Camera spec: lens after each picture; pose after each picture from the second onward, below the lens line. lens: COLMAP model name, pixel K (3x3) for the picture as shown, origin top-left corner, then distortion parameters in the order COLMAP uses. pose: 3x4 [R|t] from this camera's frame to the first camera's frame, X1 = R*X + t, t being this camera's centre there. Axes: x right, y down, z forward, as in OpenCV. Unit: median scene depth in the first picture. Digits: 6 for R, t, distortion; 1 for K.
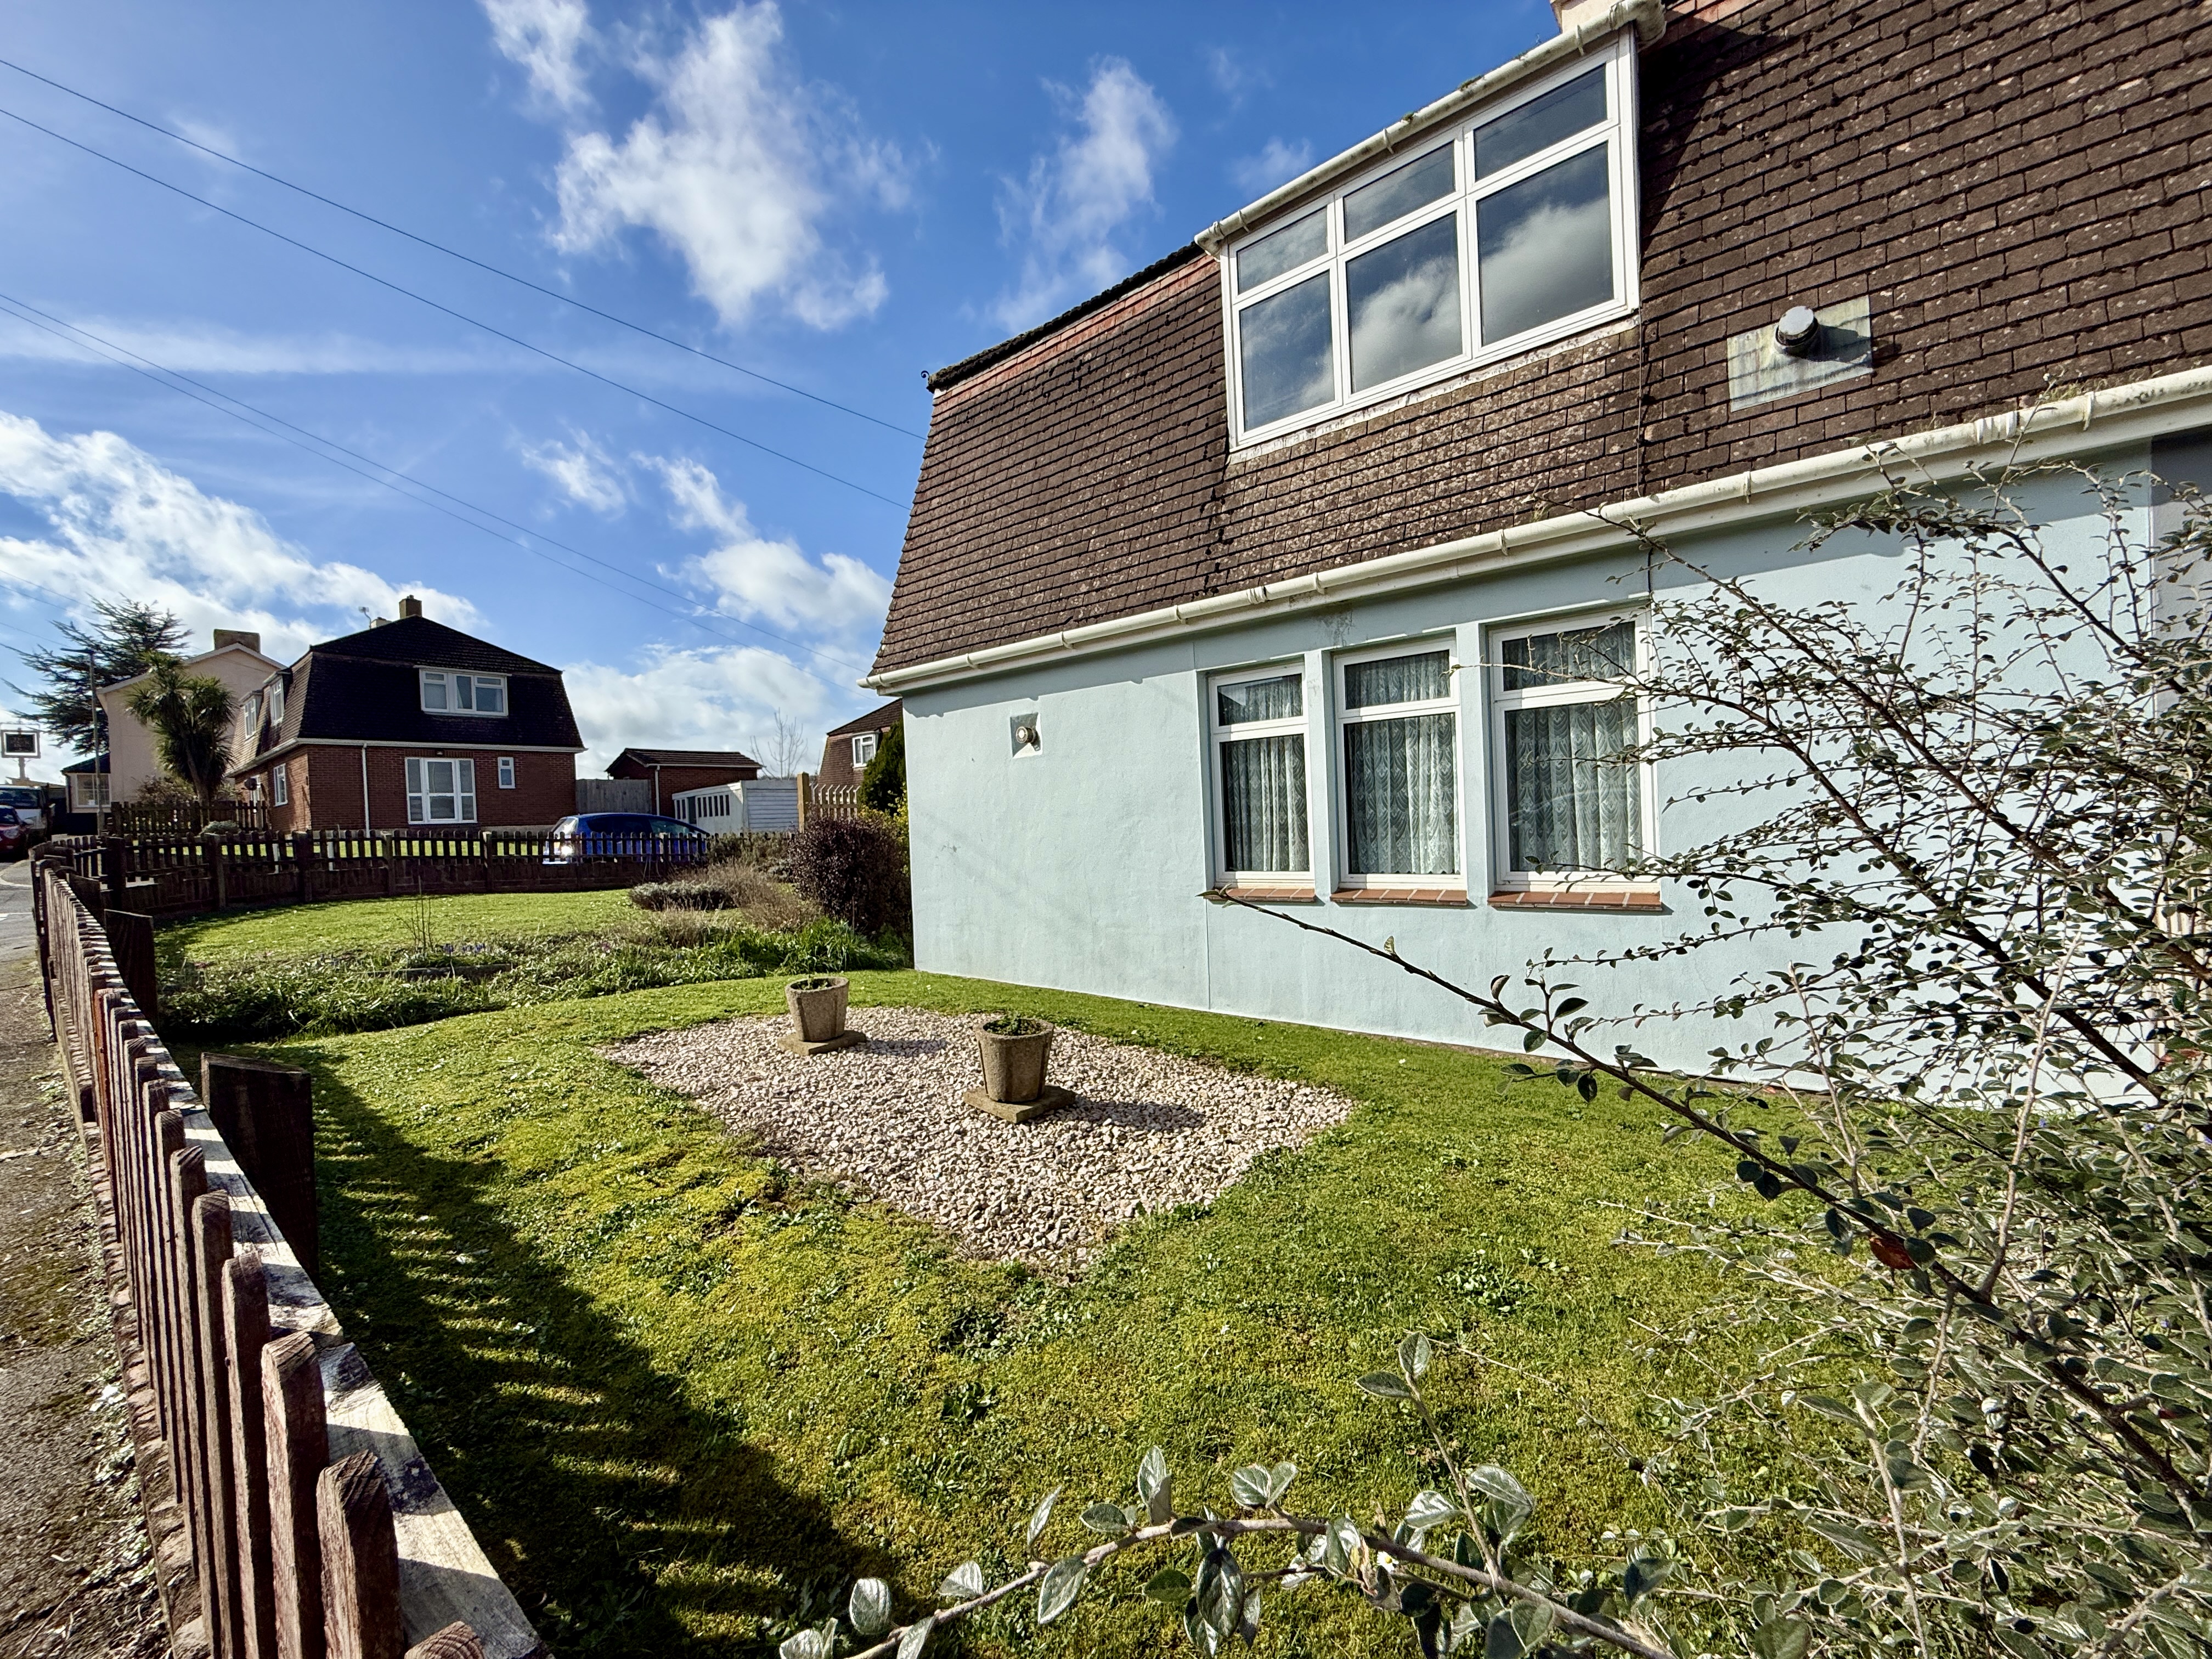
lens RADIAL K [[879.0, 0, 1098.8], [0, 879.0, 831.3], [0, 0, 1]] dist [-0.000992, 0.000040]
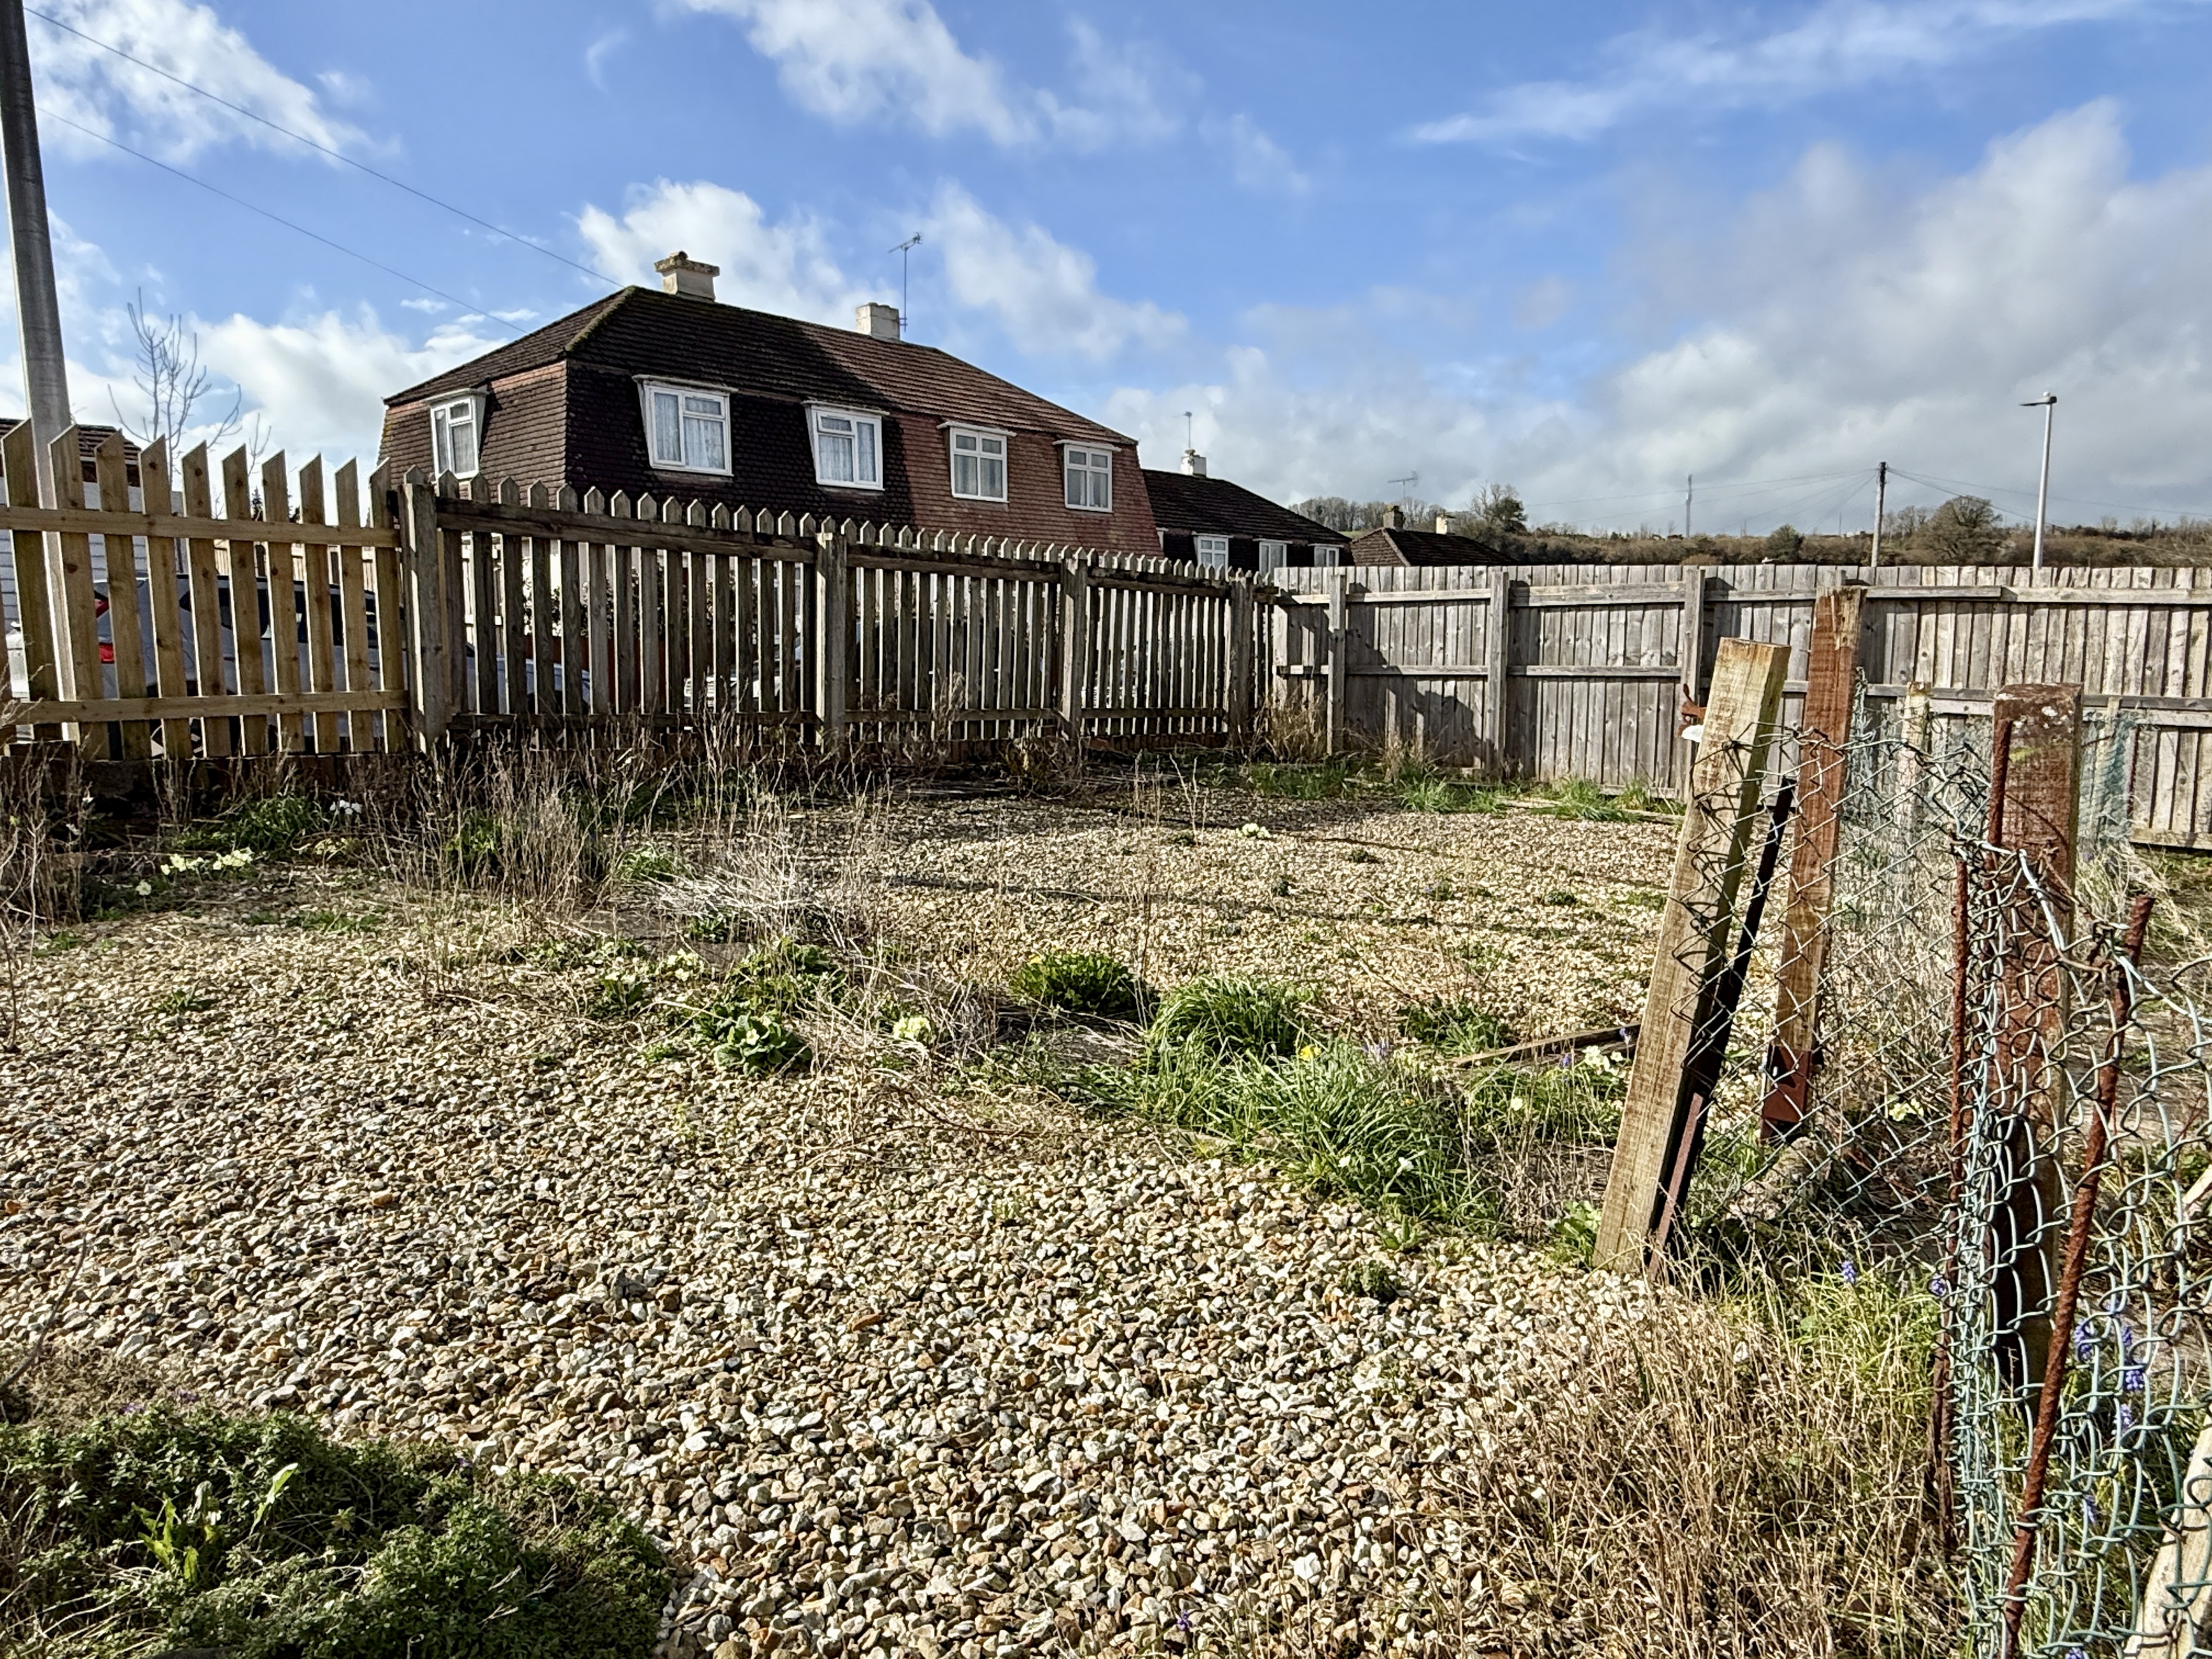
lens RADIAL K [[1394.9, 0, 1104.2], [0, 1394.9, 826.2], [0, 0, 1]] dist [-0.001494, -0.000093]
pose [[0.999520, 0.030776, 0.003613, 0.162184], [-0.030987, 0.992503, 0.118229, -0.012047], [0.000053, -0.118285, 0.992980, 1.818651]]
